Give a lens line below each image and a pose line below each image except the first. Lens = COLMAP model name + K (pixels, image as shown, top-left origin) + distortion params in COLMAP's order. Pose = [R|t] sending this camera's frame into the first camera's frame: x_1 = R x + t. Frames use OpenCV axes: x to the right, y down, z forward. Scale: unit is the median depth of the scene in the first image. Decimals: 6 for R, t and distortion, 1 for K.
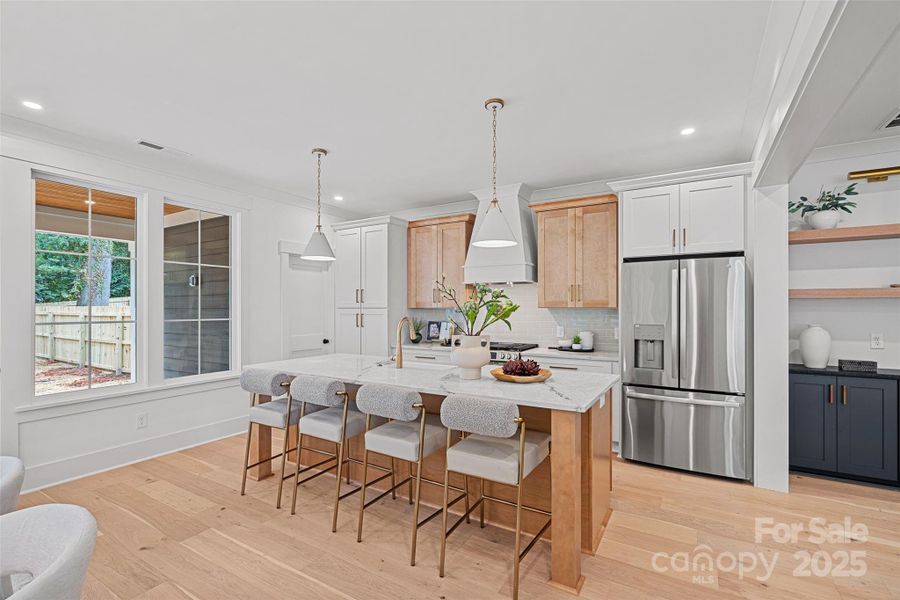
lens RADIAL K [[417.3, 0, 449.1], [0, 417.3, 308.5], [0, 0, 1]] dist [0.001366, 0.000182]
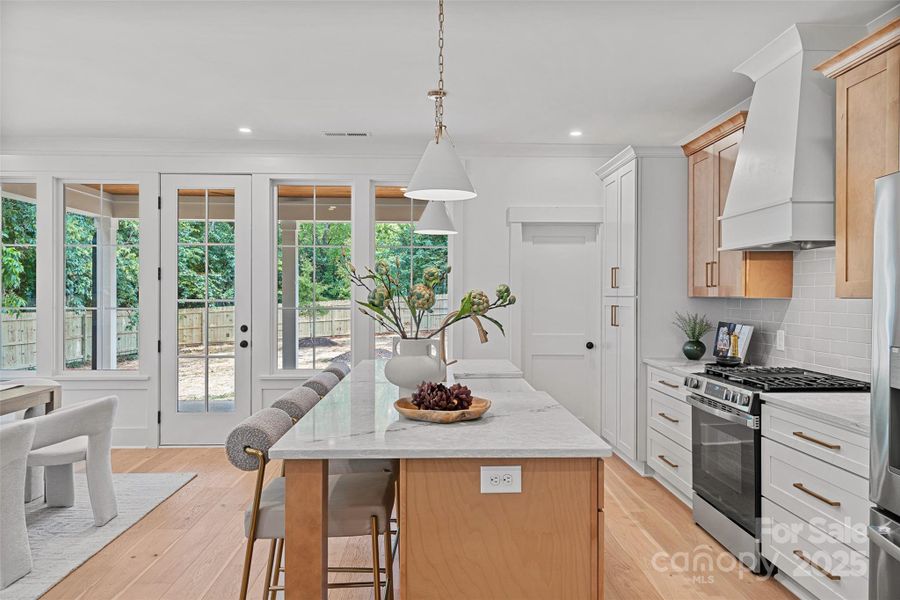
lens RADIAL K [[634.4, 0, 447.9], [0, 634.4, 295.3], [0, 0, 1]] dist [0.002980, 0.000648]
pose [[0.537116, 0.003883, -0.843500, 0.540671], [-0.004706, 0.999988, 0.001606, -0.003885], [0.843496, 0.003107, 0.537127, 0.301626]]
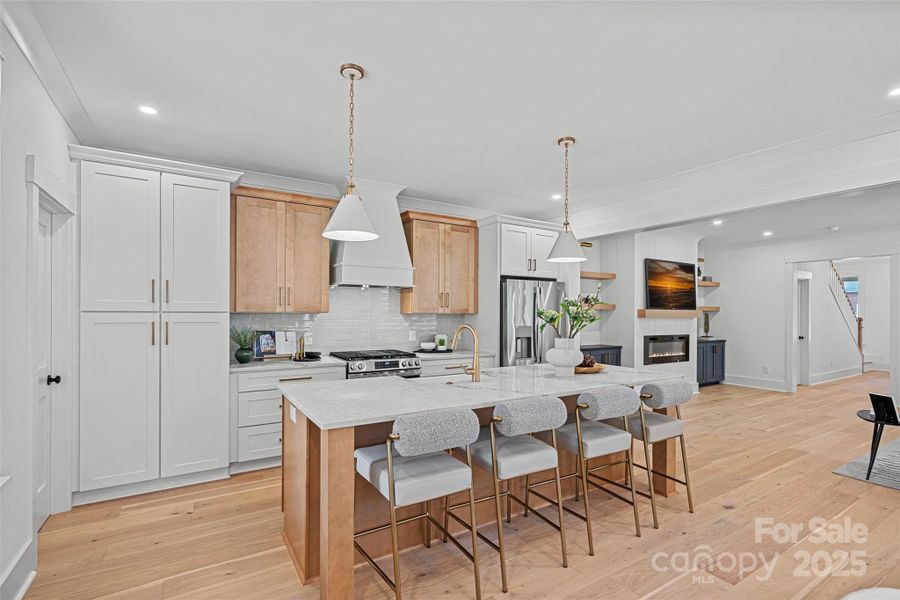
lens RADIAL K [[417.3, 0, 449.1], [0, 417.3, 308.5], [0, 0, 1]] dist [0.001366, 0.000182]
pose [[0.462175, 0.008536, 0.886748, -0.627309], [-0.009567, 0.999943, -0.004640, -0.009070], [-0.886737, -0.006339, 0.462230, 0.438470]]
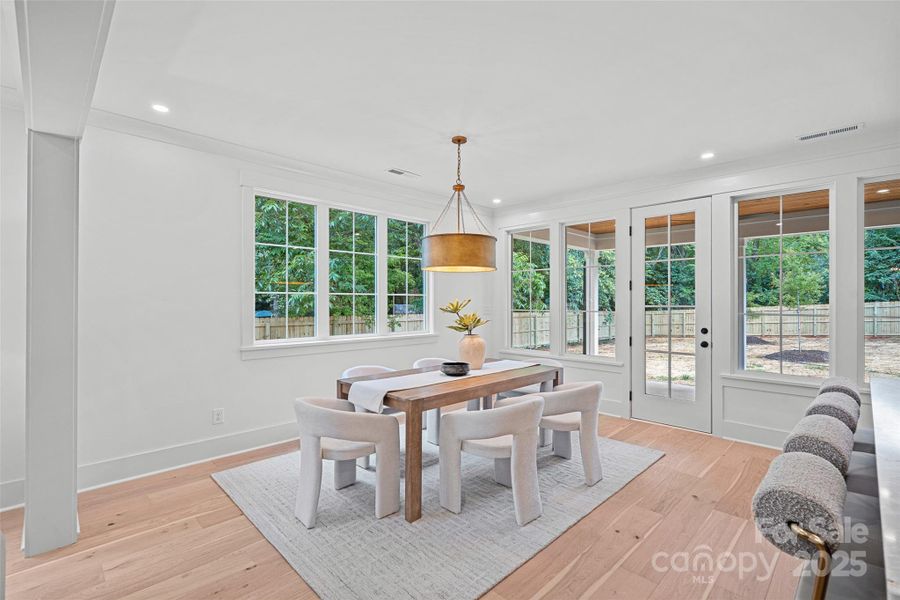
lens RADIAL K [[410.0, 0, 450.0], [0, 410.0, 300.0], [0, 0, 1]] dist [0.000227, 0.000107]
pose [[-0.254596, -0.001695, -0.967046, 0.321748], [-0.002557, 0.999996, -0.001080, -0.002313], [0.967044, 0.002198, -0.254599, 0.313092]]
